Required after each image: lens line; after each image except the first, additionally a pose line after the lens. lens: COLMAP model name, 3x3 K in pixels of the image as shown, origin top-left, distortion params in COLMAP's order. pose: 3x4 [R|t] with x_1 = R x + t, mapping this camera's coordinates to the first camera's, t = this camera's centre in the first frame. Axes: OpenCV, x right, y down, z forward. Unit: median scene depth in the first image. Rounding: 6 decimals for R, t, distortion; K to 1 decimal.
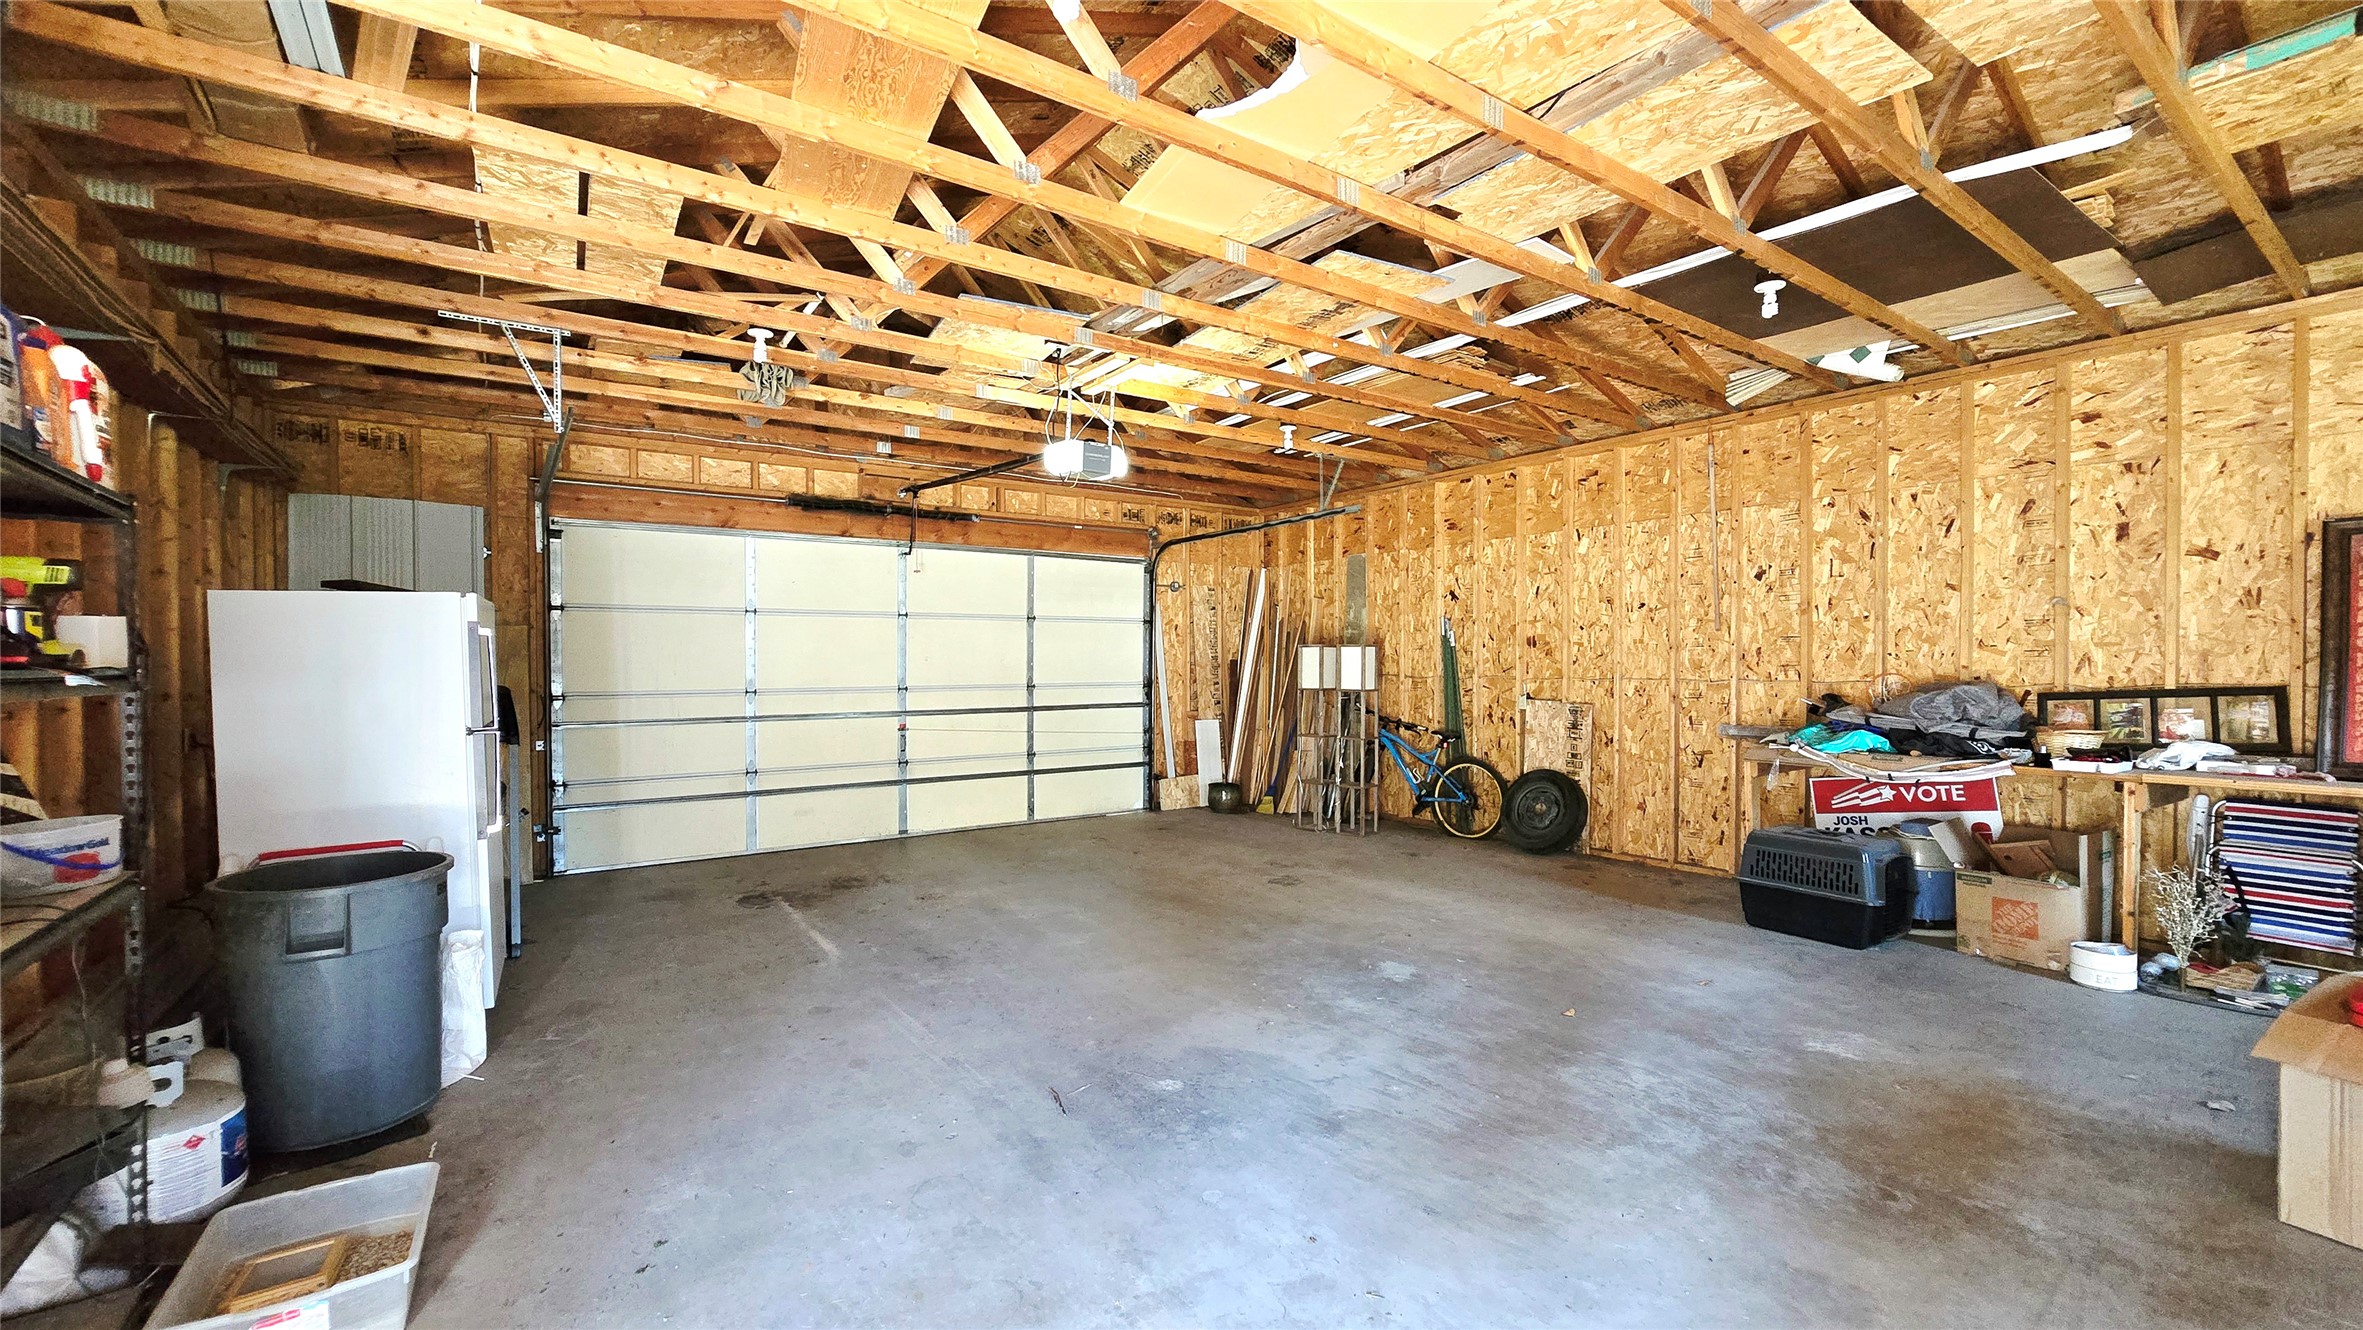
lens RADIAL K [[964.4, 0, 1175.2], [0, 964.4, 635.5], [0, 0, 1]] dist [-0.001480, 0.005848]
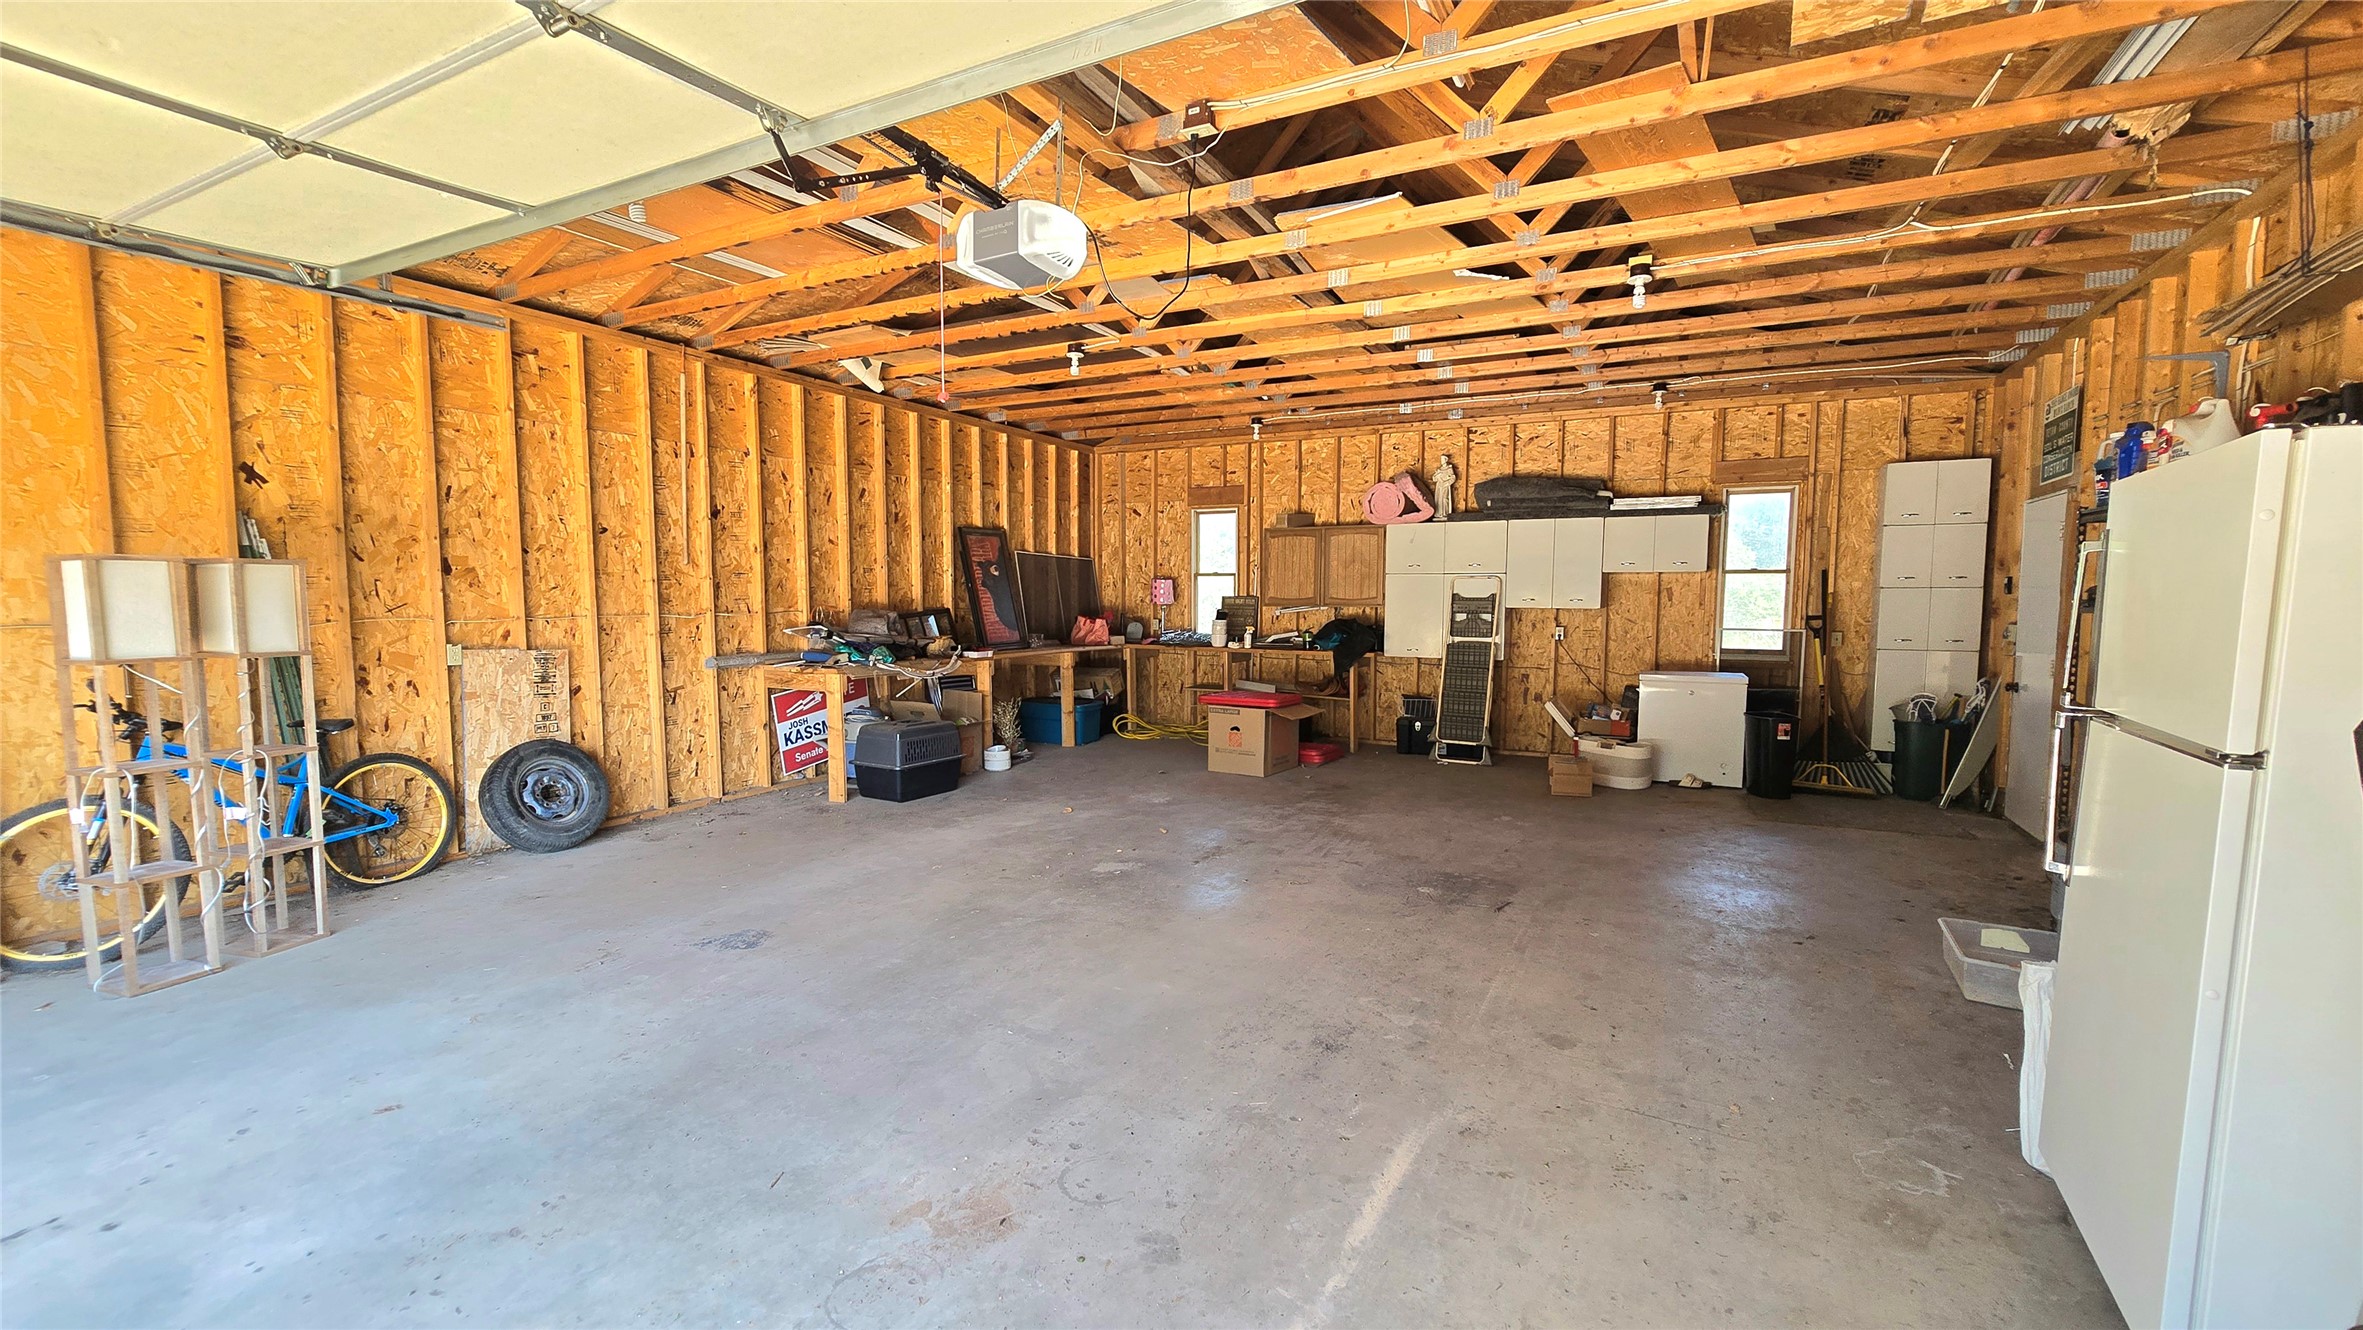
lens RADIAL K [[969.4, 0, 1178.3], [0, 969.4, 678.0], [0, 0, 1]] dist [-0.009915, -0.000698]
pose [[-0.450520, -0.074863, 0.889622, -0.791962], [-0.023979, 0.997133, 0.071767, 0.040721], [-0.892444, 0.011000, -0.451024, 1.426200]]
